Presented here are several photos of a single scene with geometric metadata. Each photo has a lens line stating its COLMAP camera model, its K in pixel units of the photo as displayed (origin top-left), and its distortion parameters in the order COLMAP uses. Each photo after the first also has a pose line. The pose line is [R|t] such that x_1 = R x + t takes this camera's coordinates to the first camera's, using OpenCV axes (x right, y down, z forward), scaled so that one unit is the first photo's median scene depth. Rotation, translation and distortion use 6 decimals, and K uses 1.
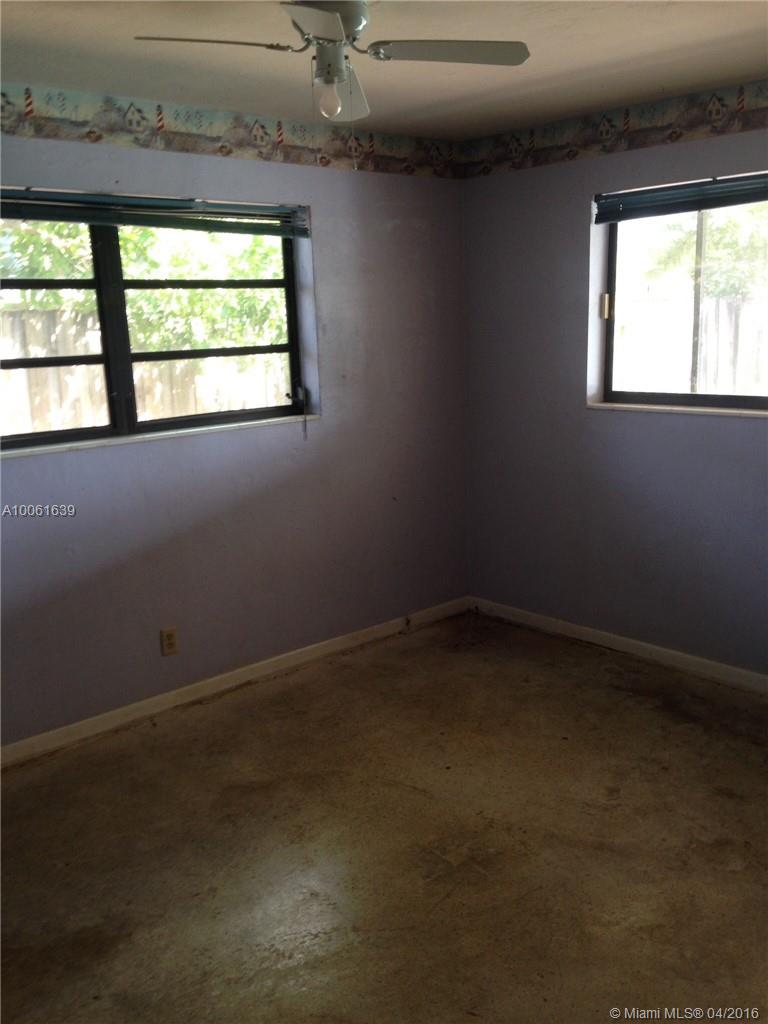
lens RADIAL K [[956.9, 0, 384.8], [0, 956.9, 512.4], [0, 0, 1]] dist [0.128750, 0.000000]
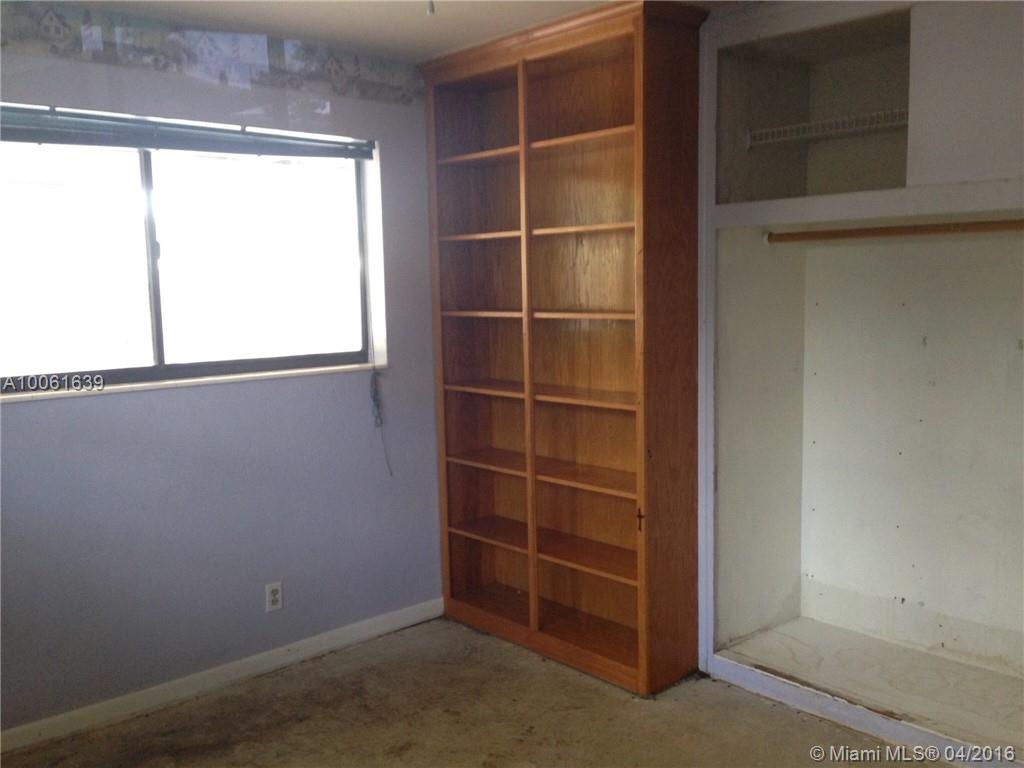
lens RADIAL K [[956.9, 0, 513.4], [0, 956.9, 384.2], [0, 0, 1]] dist [0.128750, 0.000000]
pose [[-0.006261, -0.065857, 0.997809, -0.513524], [0.206545, 0.976227, 0.065728, -0.095274], [-0.978417, 0.206504, 0.007490, 0.689995]]
